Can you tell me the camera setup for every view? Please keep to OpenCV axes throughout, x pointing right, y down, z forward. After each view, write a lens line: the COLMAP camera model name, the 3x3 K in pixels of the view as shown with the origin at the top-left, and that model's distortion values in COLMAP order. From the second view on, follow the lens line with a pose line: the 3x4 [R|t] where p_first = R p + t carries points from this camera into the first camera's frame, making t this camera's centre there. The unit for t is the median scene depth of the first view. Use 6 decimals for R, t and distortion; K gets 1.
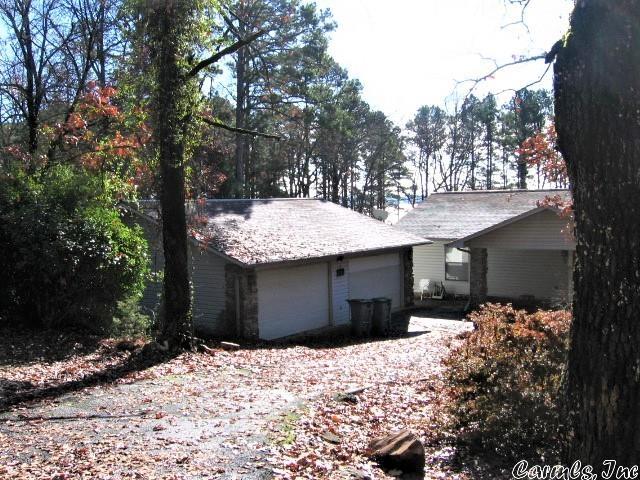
lens RADIAL K [[672.1, 0, 320.0], [0, 672.1, 240.0], [0, 0, 1]] dist [-0.125370, 0.022355]
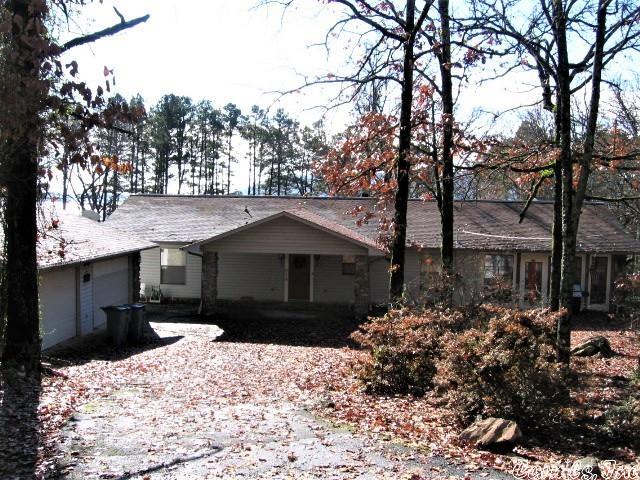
lens RADIAL K [[672.1, 0, 320.0], [0, 672.1, 240.0], [0, 0, 1]] dist [-0.125370, 0.022355]
pose [[0.830706, 0.011070, 0.556602, -0.192579], [-0.010118, 0.999937, -0.004788, -0.002977], [-0.556620, -0.001654, 0.830766, 0.058108]]
